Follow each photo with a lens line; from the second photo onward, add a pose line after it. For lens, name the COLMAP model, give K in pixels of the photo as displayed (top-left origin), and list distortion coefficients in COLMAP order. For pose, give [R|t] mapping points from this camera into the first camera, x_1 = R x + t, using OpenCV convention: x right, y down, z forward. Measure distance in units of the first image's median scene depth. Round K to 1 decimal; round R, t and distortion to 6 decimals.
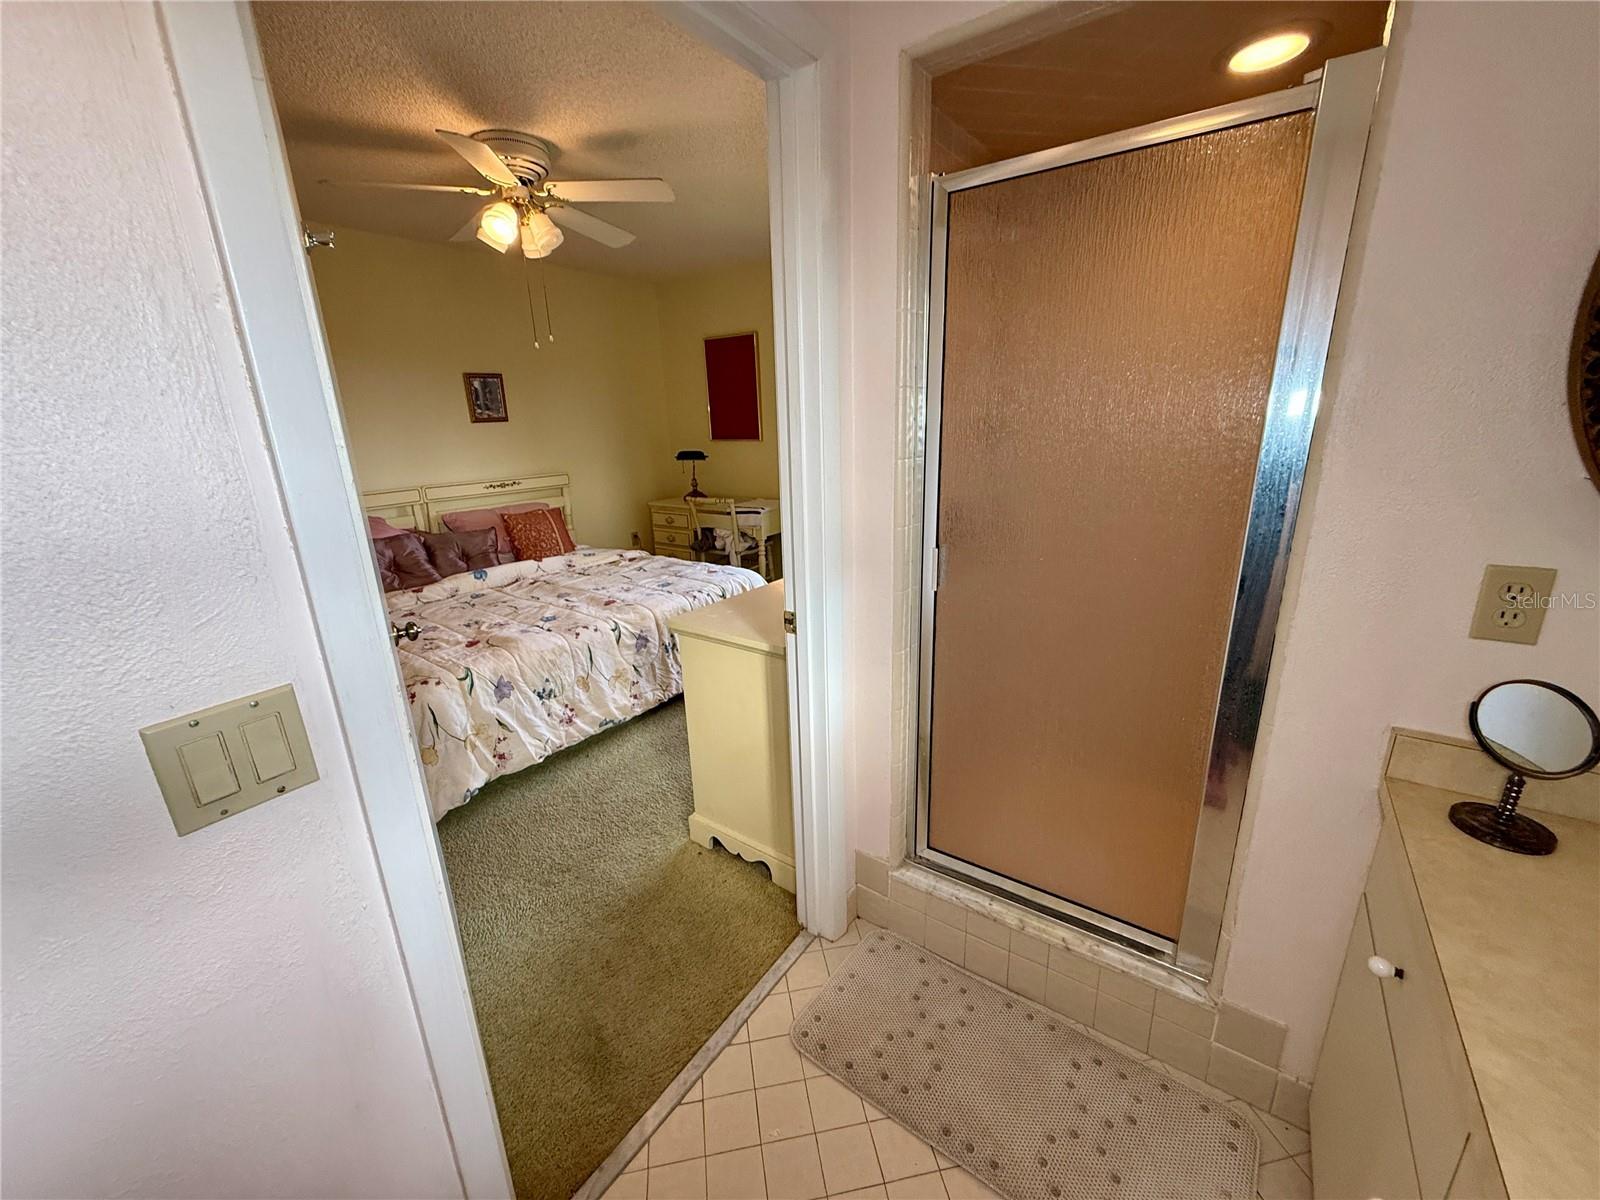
lens RADIAL K [[641.5, 0, 794.7], [0, 641.5, 599.6], [0, 0, 1]] dist [0.001859, 0.000002]
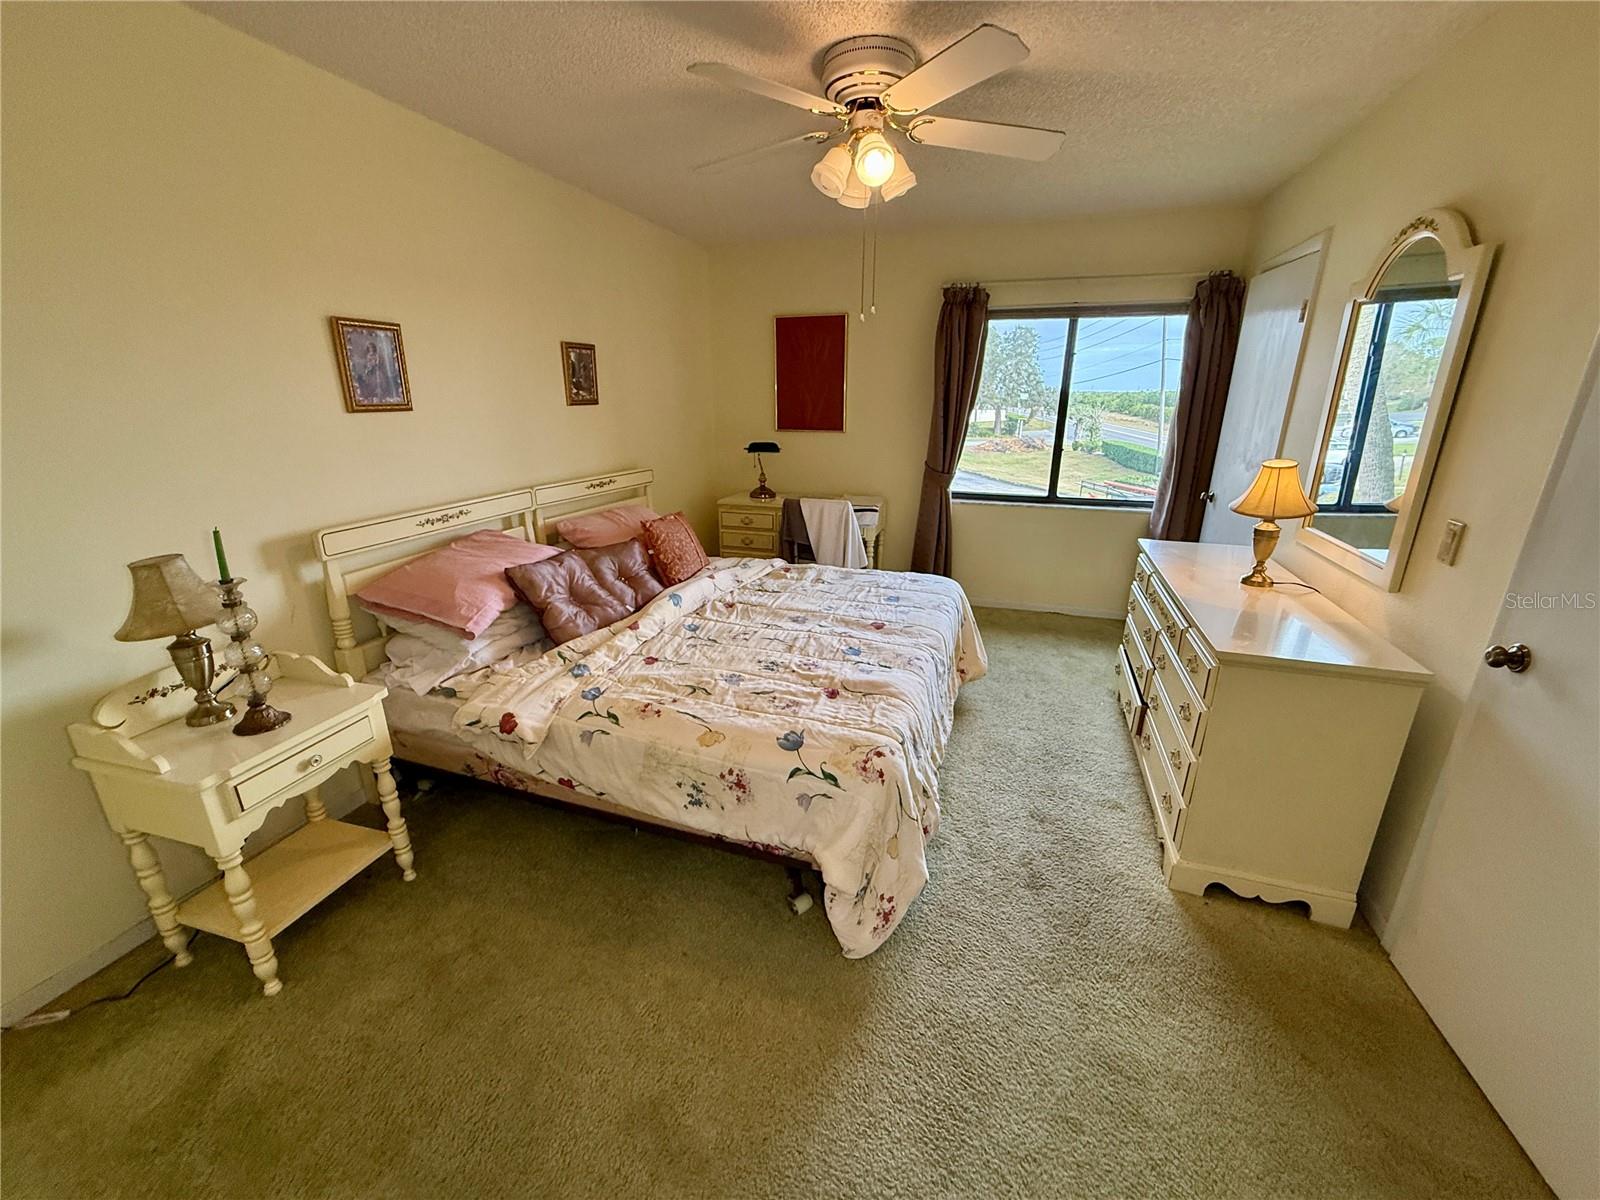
lens RADIAL K [[641.5, 0, 796.8], [0, 641.5, 597.9], [0, 0, 1]] dist [0.001859, 0.000002]
pose [[0.953845, -0.059887, 0.294267, -0.596109], [0.054243, 0.998154, 0.027310, -0.056591], [-0.295359, -0.010088, 0.955333, 0.199428]]
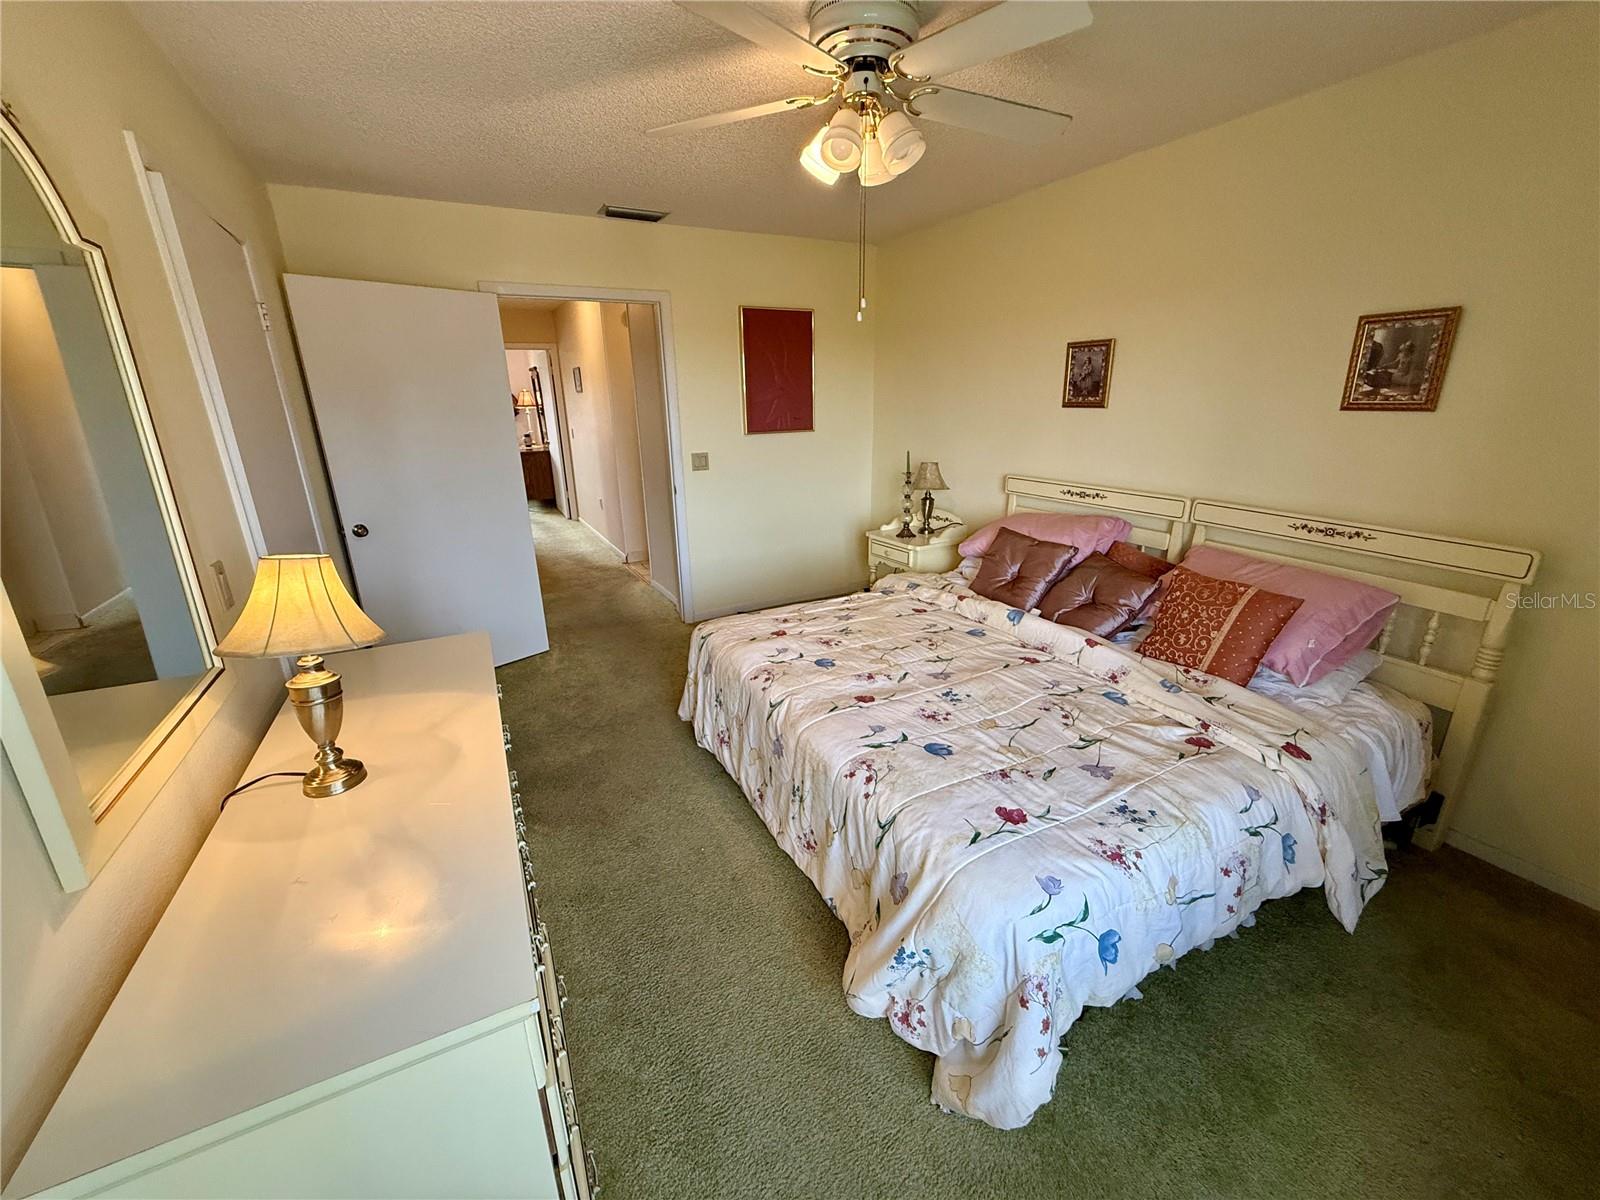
lens RADIAL K [[641.5, 0, 796.5], [0, 641.5, 595.3], [0, 0, 1]] dist [0.001859, 0.000002]
pose [[-0.447859, 0.311965, -0.837914, 0.255129], [-0.216448, 0.871451, 0.440141, -0.345314], [0.867509, 0.378486, -0.322763, 1.036293]]
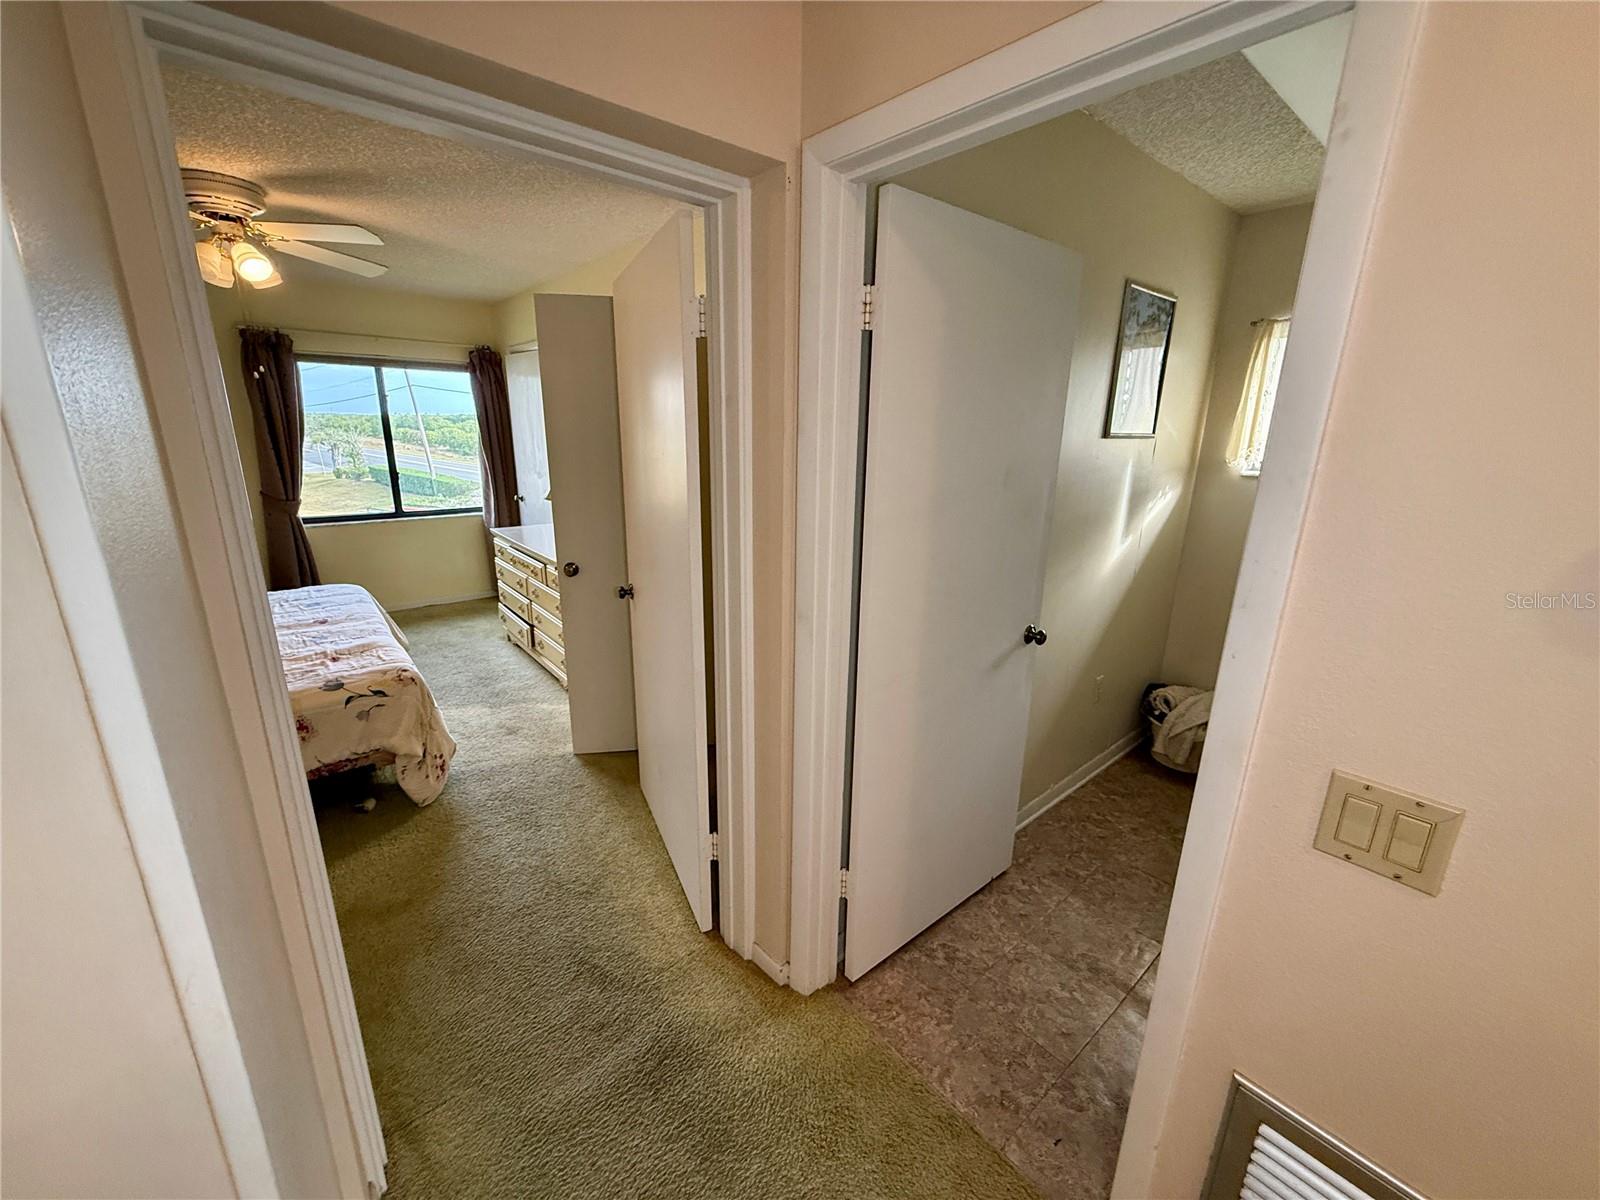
lens RADIAL K [[641.5, 0, 799.6], [0, 641.5, 601.7], [0, 0, 1]] dist [0.001859, 0.000002]
pose [[0.239958, -0.226497, 0.943991, -0.998580], [0.251302, 0.953748, 0.164959, -0.002139], [-0.937693, 0.197644, 0.285778, -0.026047]]
